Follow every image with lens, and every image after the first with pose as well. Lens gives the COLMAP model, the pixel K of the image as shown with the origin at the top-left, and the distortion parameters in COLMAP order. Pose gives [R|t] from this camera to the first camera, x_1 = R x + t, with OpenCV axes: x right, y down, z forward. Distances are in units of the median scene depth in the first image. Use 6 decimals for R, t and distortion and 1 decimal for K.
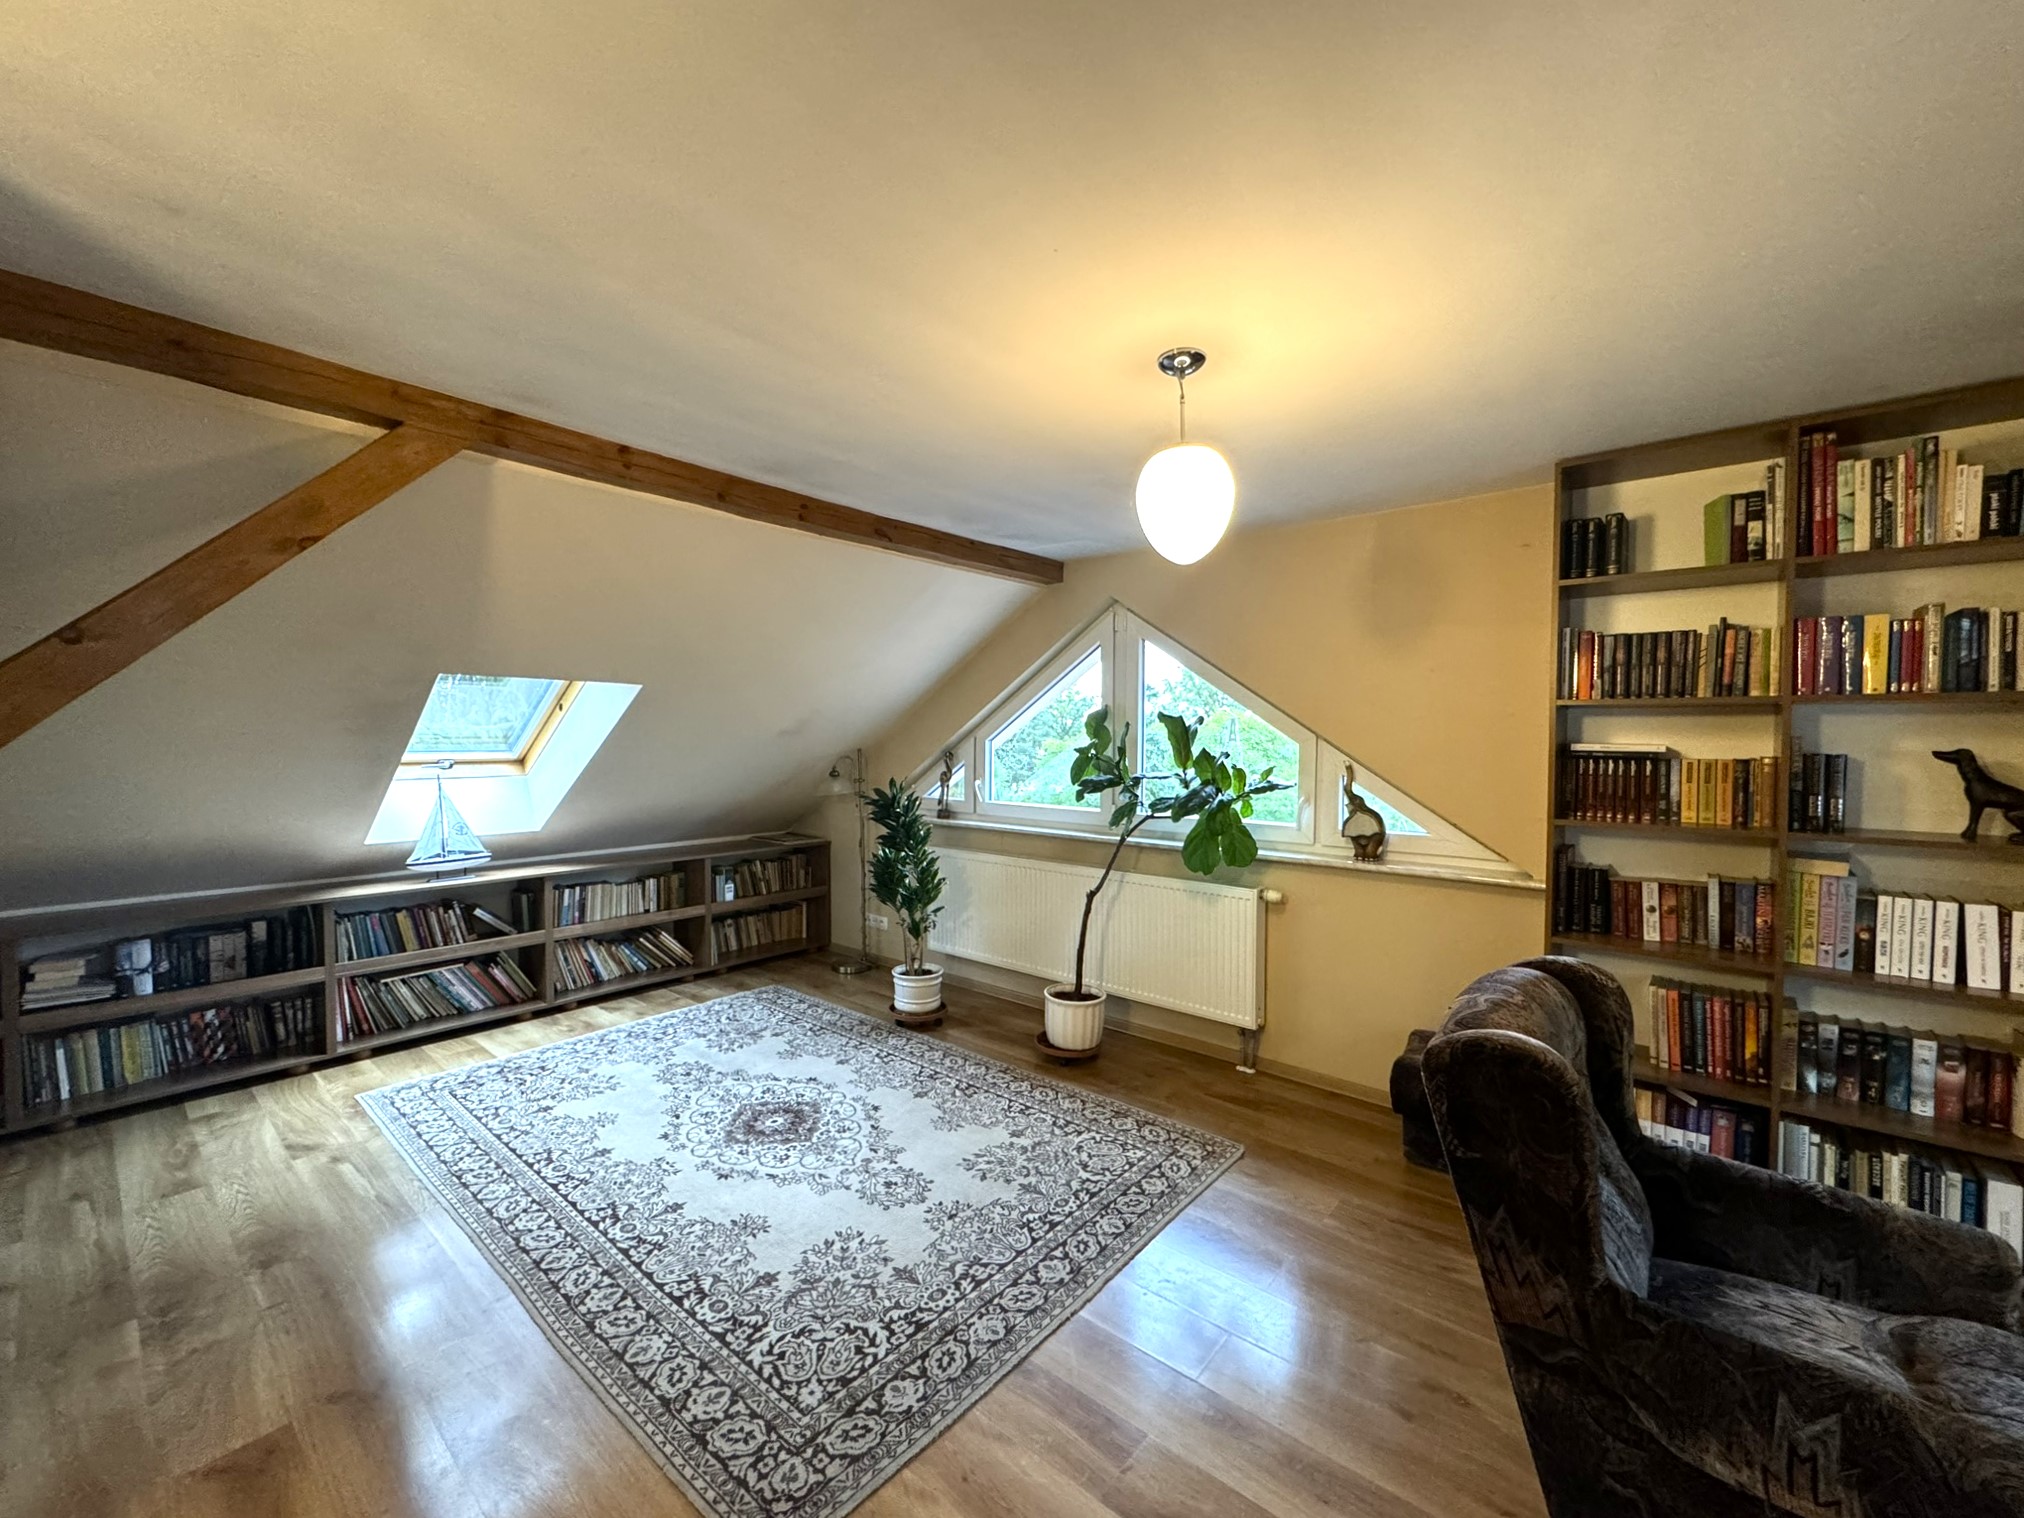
lens RADIAL K [[824.0, 0, 1012.0], [0, 824.0, 759.0], [0, 0, 1]] dist [0.000616, 0.000045]
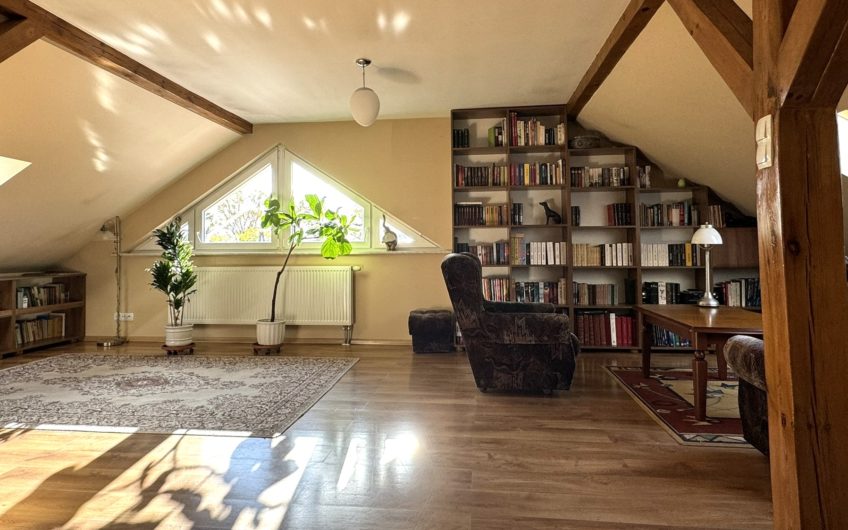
lens RADIAL K [[493.1, 0, 421.9], [0, 493.1, 228.8], [0, 0, 1]] dist [0.002524, 0.000711]
pose [[0.833430, 0.004585, 0.552607, -0.343646], [0.030923, 0.998012, -0.054918, 0.139618], [-0.551760, 0.062859, 0.831631, -0.343452]]
